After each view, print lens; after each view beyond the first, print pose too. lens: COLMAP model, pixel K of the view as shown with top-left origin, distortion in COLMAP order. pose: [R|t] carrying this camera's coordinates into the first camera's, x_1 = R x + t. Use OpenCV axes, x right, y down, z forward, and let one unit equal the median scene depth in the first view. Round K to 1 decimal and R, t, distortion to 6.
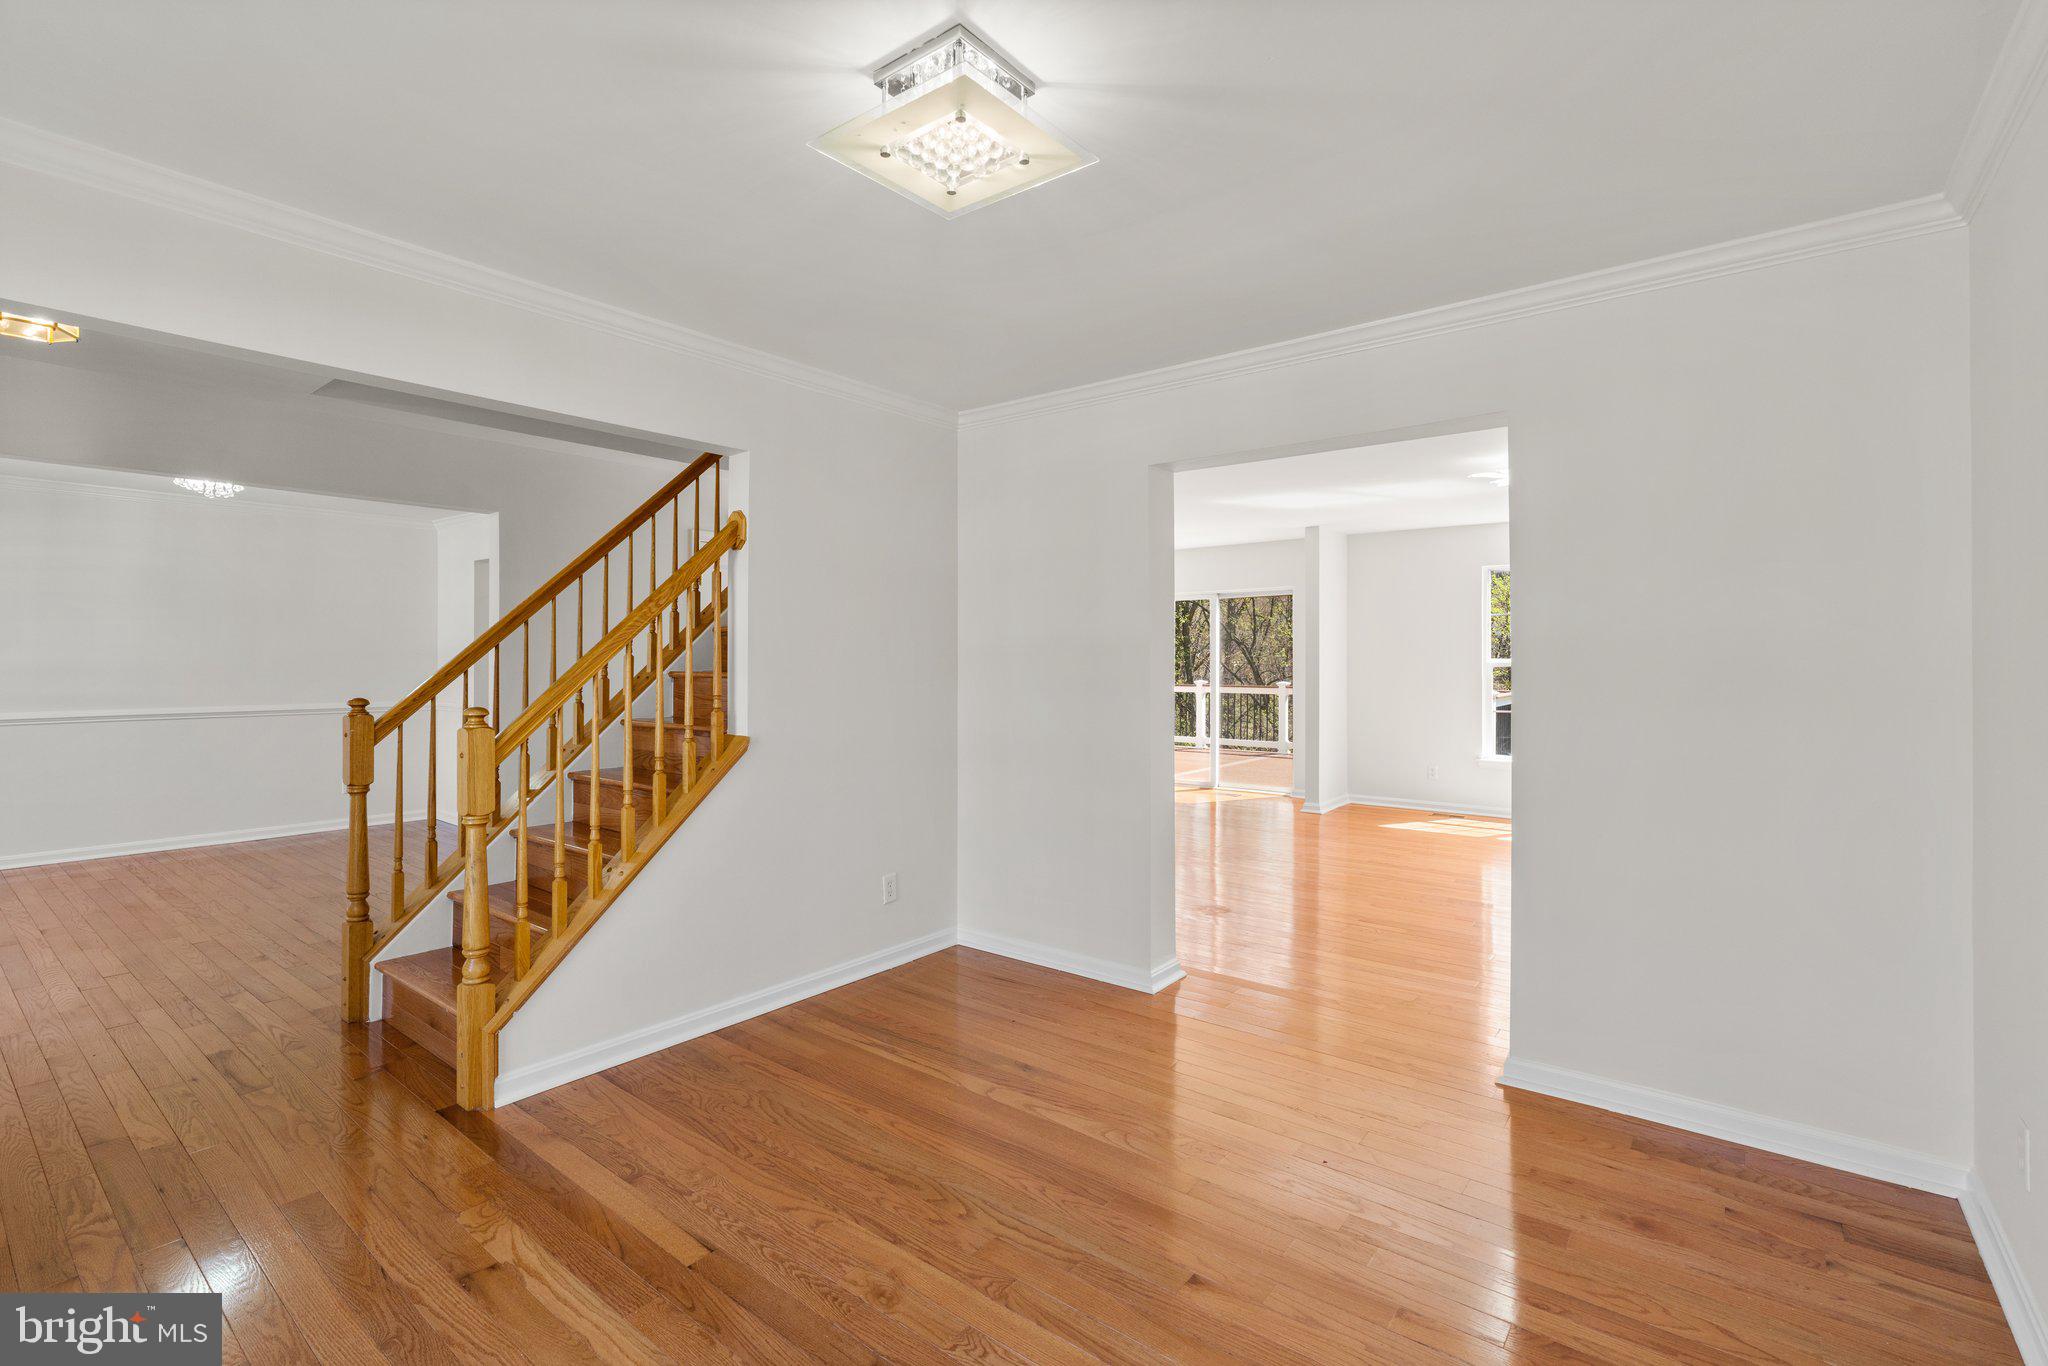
lens RADIAL K [[929.7, 0, 1030.3], [0, 929.7, 668.7], [0, 0, 1]] dist [-0.005155, -0.000250]
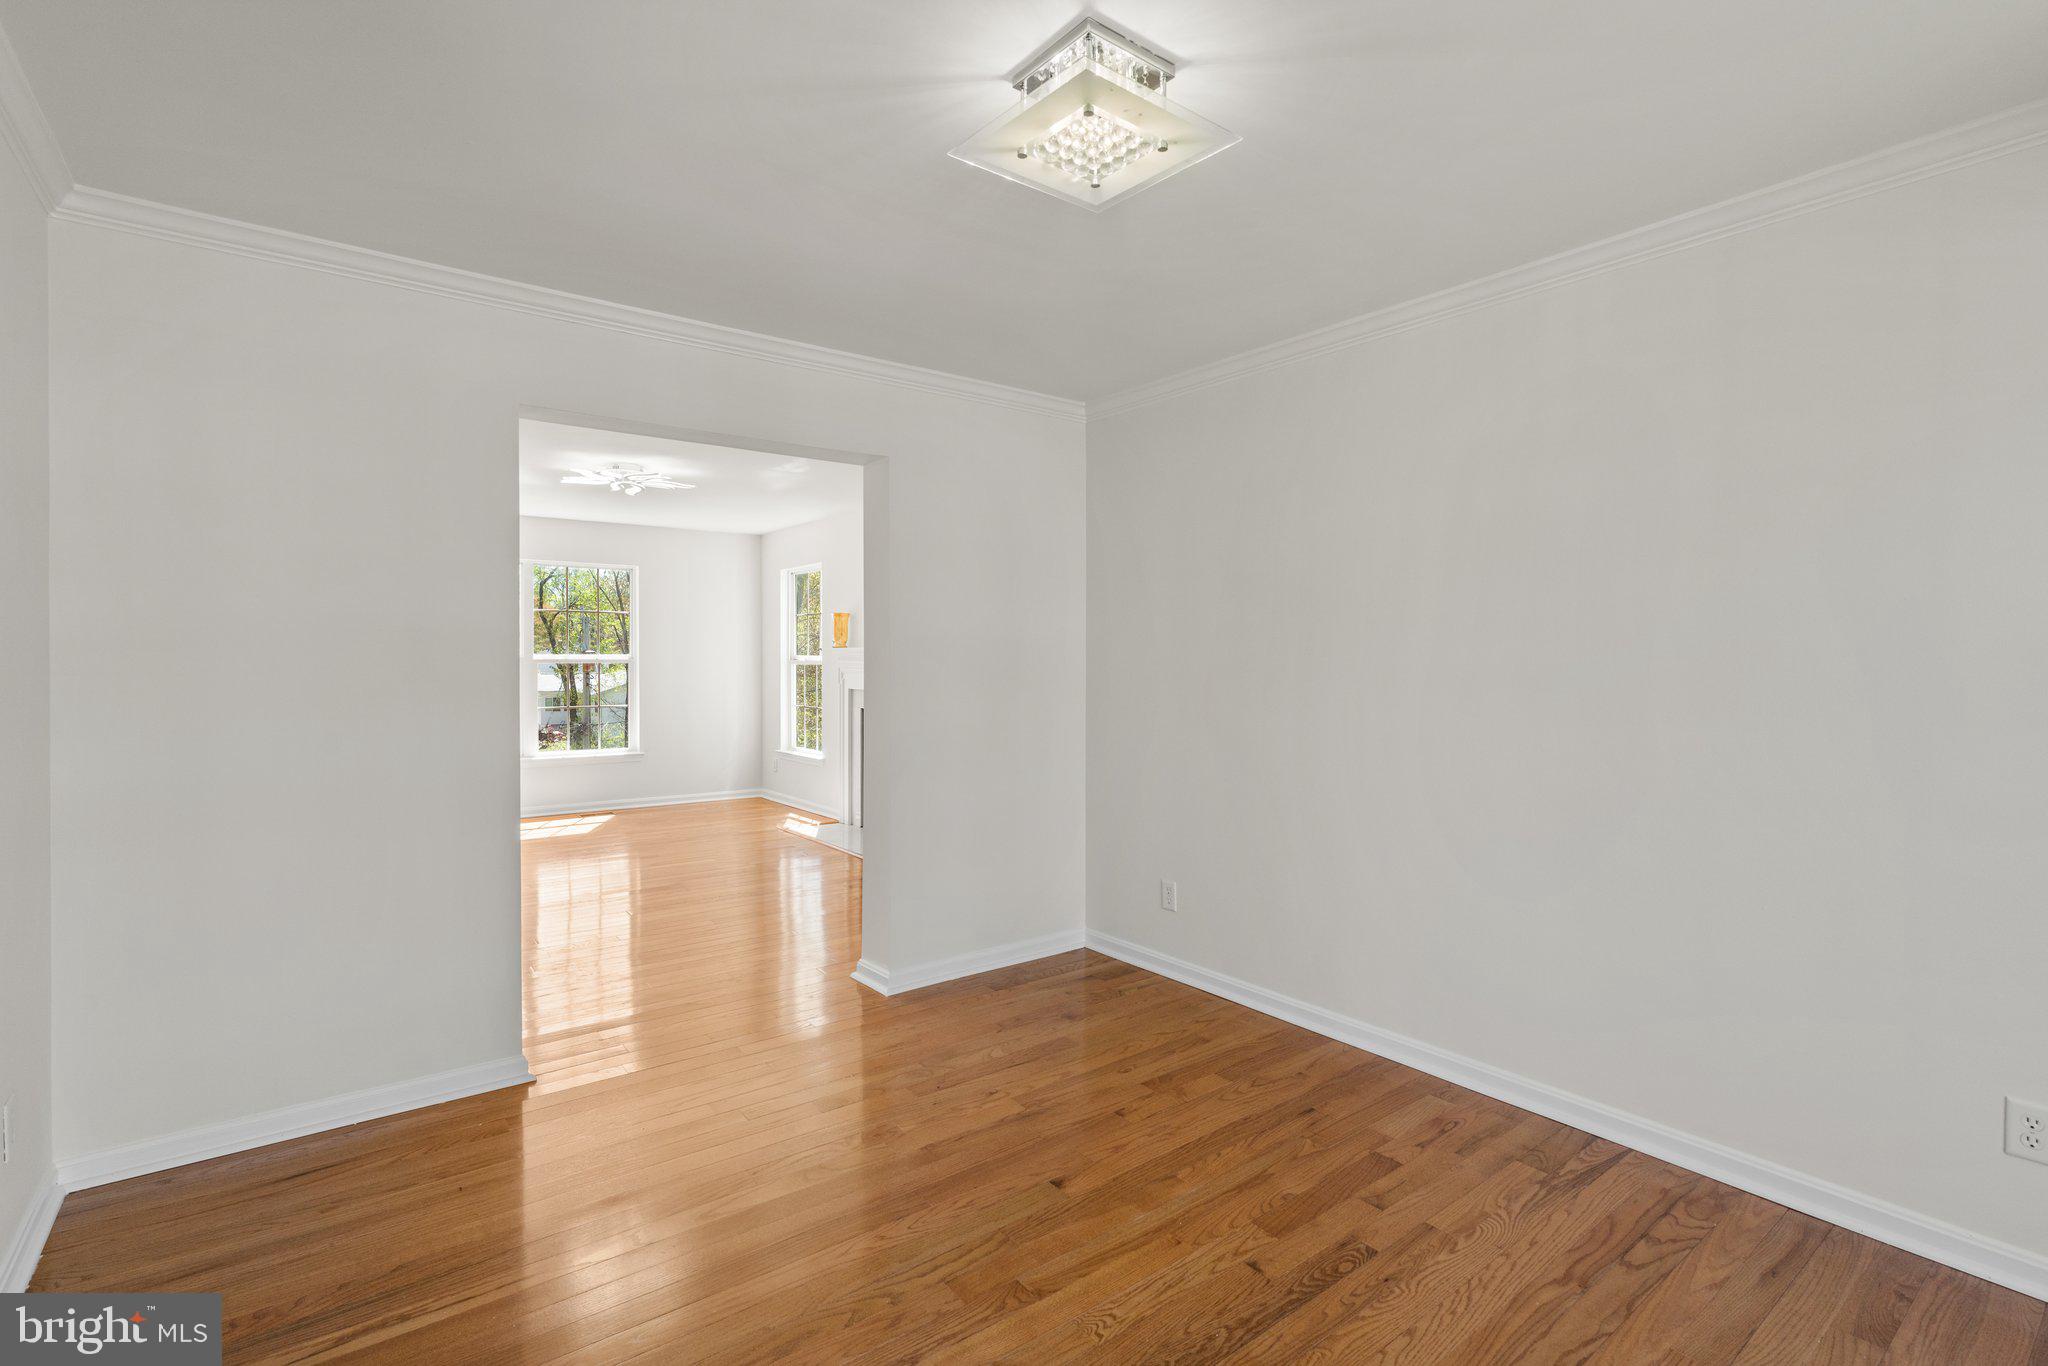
lens RADIAL K [[929.7, 0, 1030.3], [0, 929.7, 668.7], [0, 0, 1]] dist [-0.005155, -0.000250]
pose [[0.255857, -0.010276, 0.966660, -0.784220], [0.010118, 0.999917, 0.007951, -0.000978], [-0.966662, 0.007746, 0.255940, 0.593842]]
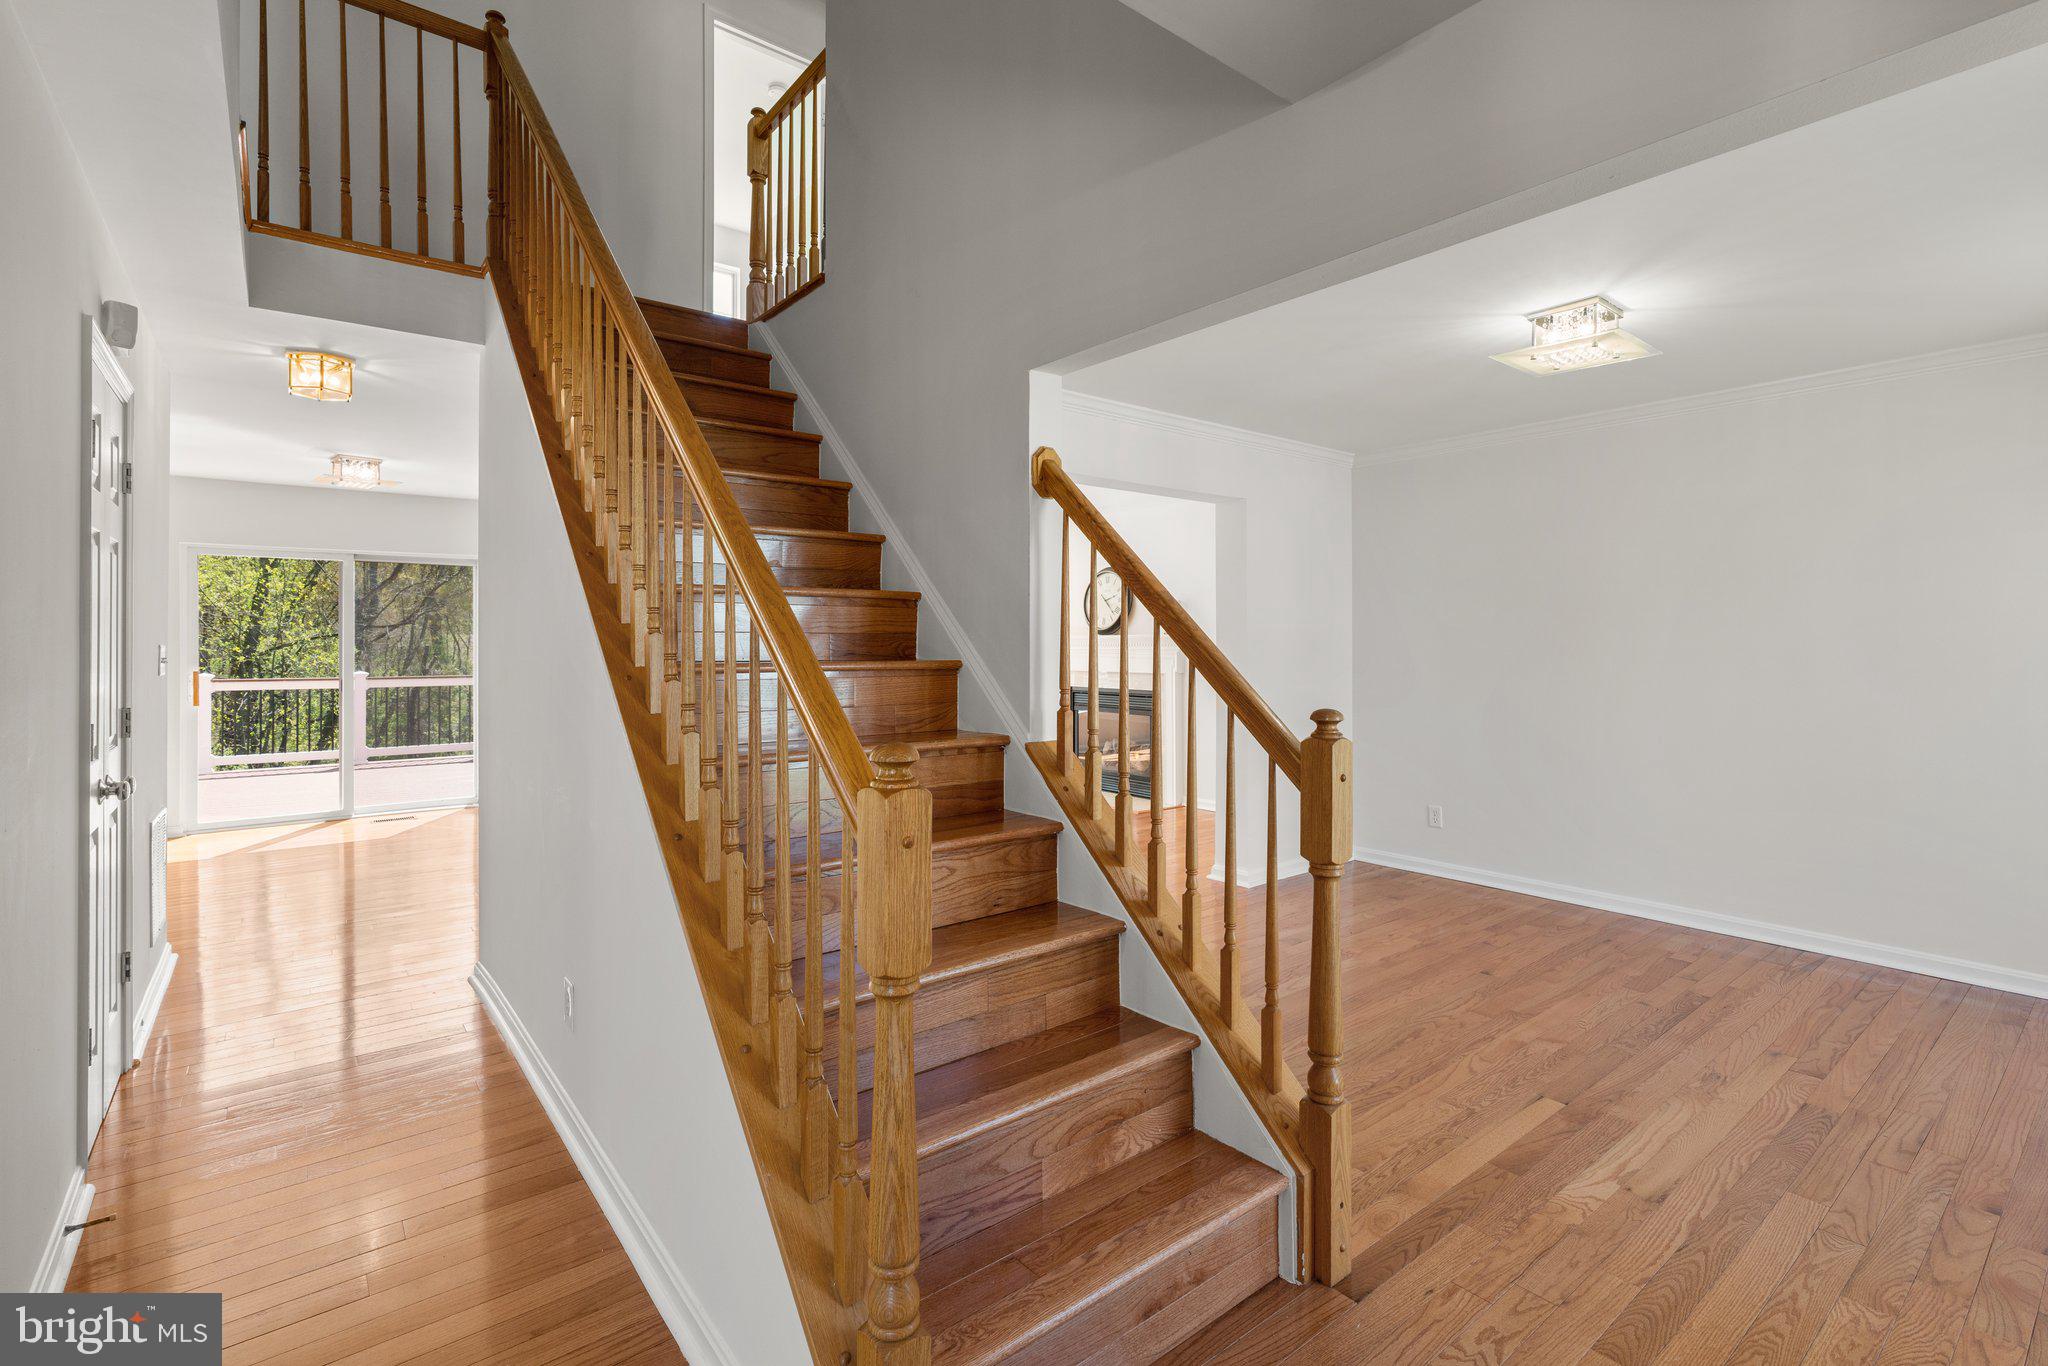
lens RADIAL K [[920.4, 0, 1022.6], [0, 920.4, 653.5], [0, 0, 1]] dist [-0.002566, 0.000768]
pose [[0.237722, -0.012781, 0.971249, -1.502320], [0.010840, 0.999886, 0.010505, -0.014931], [-0.971273, 0.008031, 0.237833, 1.188659]]
